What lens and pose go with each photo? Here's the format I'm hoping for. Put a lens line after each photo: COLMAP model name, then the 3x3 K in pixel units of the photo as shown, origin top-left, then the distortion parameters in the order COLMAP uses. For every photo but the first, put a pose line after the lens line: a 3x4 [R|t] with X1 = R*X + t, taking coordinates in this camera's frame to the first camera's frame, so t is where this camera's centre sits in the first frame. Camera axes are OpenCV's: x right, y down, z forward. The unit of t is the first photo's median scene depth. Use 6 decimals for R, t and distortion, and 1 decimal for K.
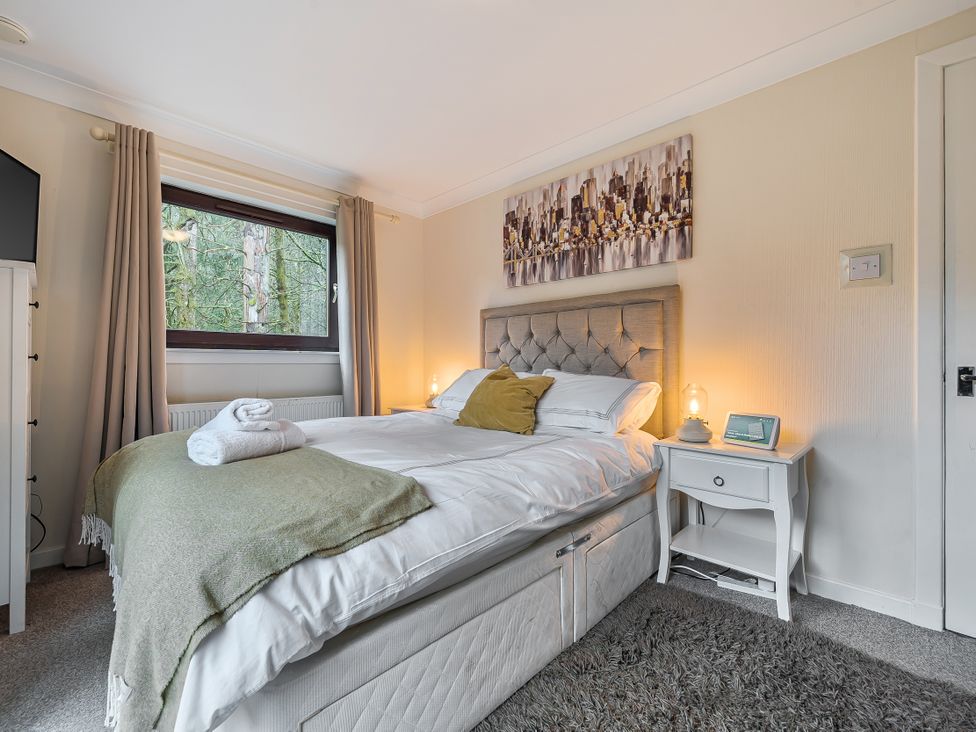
lens RADIAL K [[421.1, 0, 488.0], [0, 421.1, 366.0], [0, 0, 1]] dist [-0.012754, -0.000008]
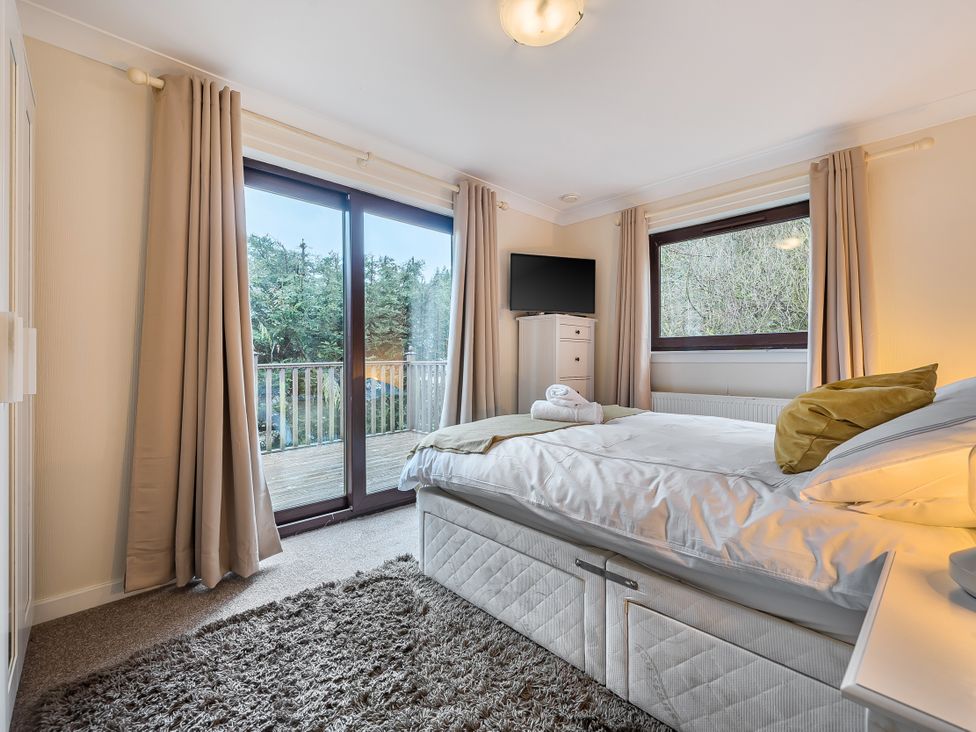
lens RADIAL K [[421.1, 0, 488.0], [0, 421.1, 366.0], [0, 0, 1]] dist [-0.012754, -0.000008]
pose [[-0.034944, 0.009826, -0.999341, 1.063722], [-0.002835, 0.999947, 0.009931, -0.009539], [0.999385, 0.003180, -0.034915, 0.780221]]
